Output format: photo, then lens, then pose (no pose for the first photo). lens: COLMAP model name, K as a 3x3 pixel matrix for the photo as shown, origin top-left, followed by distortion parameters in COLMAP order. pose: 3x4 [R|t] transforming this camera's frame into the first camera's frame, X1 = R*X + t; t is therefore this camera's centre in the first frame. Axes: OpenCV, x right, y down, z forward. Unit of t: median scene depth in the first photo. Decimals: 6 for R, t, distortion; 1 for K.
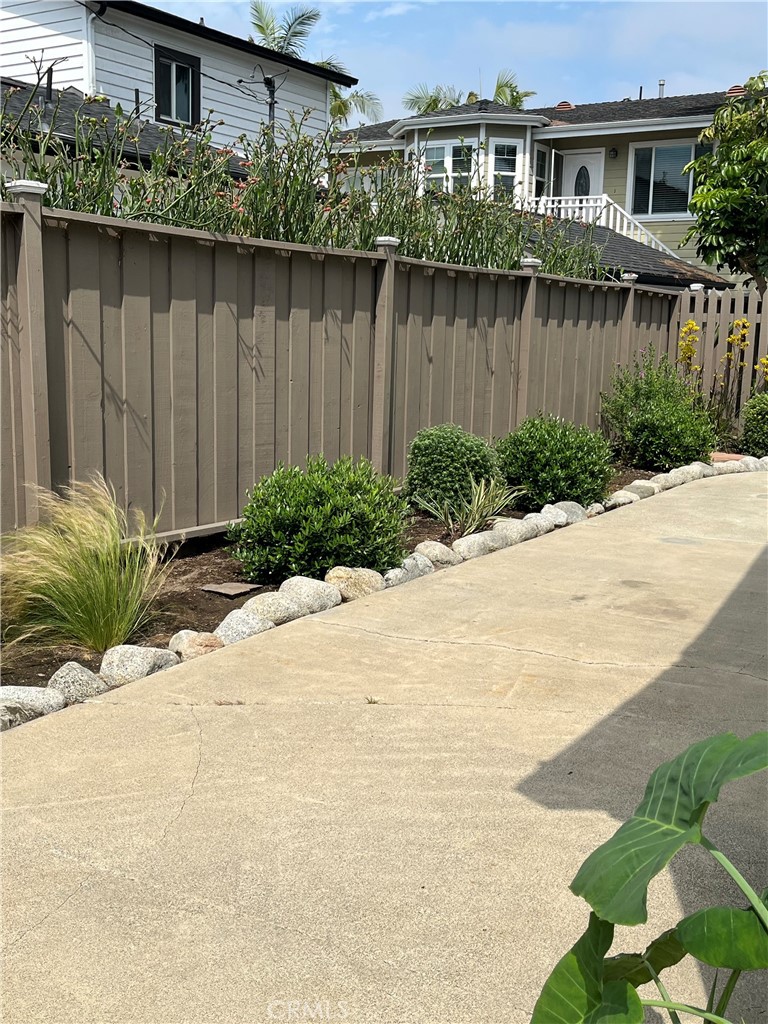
lens RADIAL K [[1114.3, 0, 383.6], [0, 1114.3, 508.4], [0, 0, 1]] dist [0.014985, 0.000000]
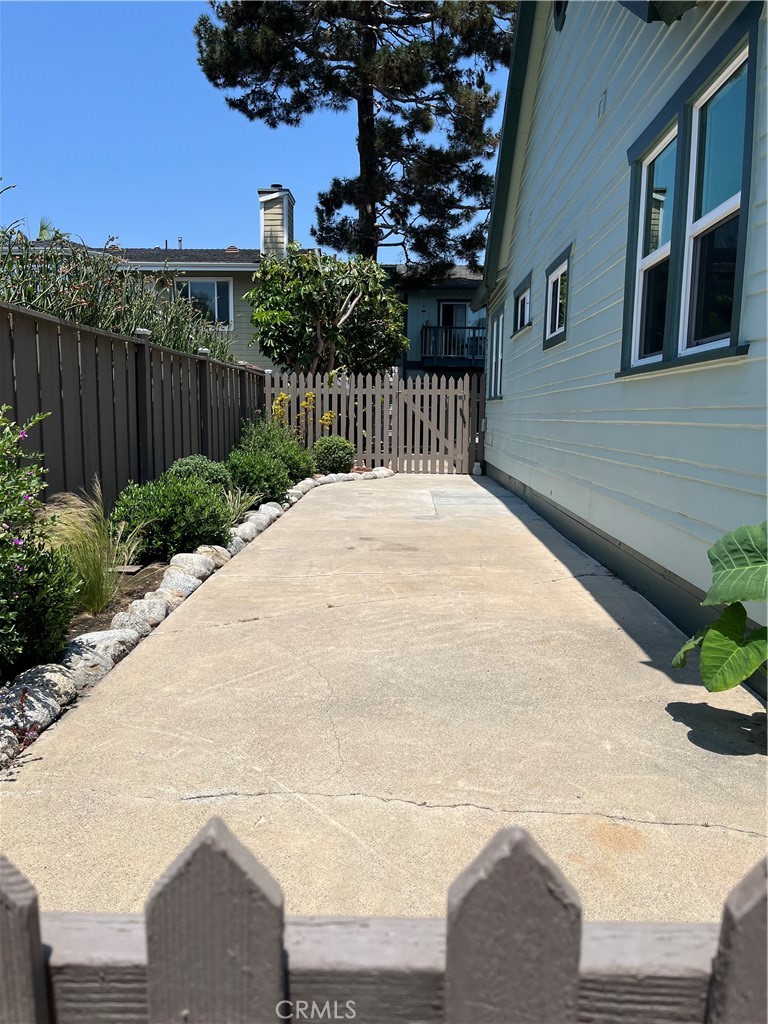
lens RADIAL K [[756.4, 0, 384.7], [0, 756.4, 518.7], [0, 0, 1]] dist [0.016510, 0.000526]
pose [[0.864890, -0.085464, 0.494632, -0.500794], [0.091831, 0.995709, 0.011470, 0.042456], [-0.493490, 0.035503, 0.869027, -0.006720]]
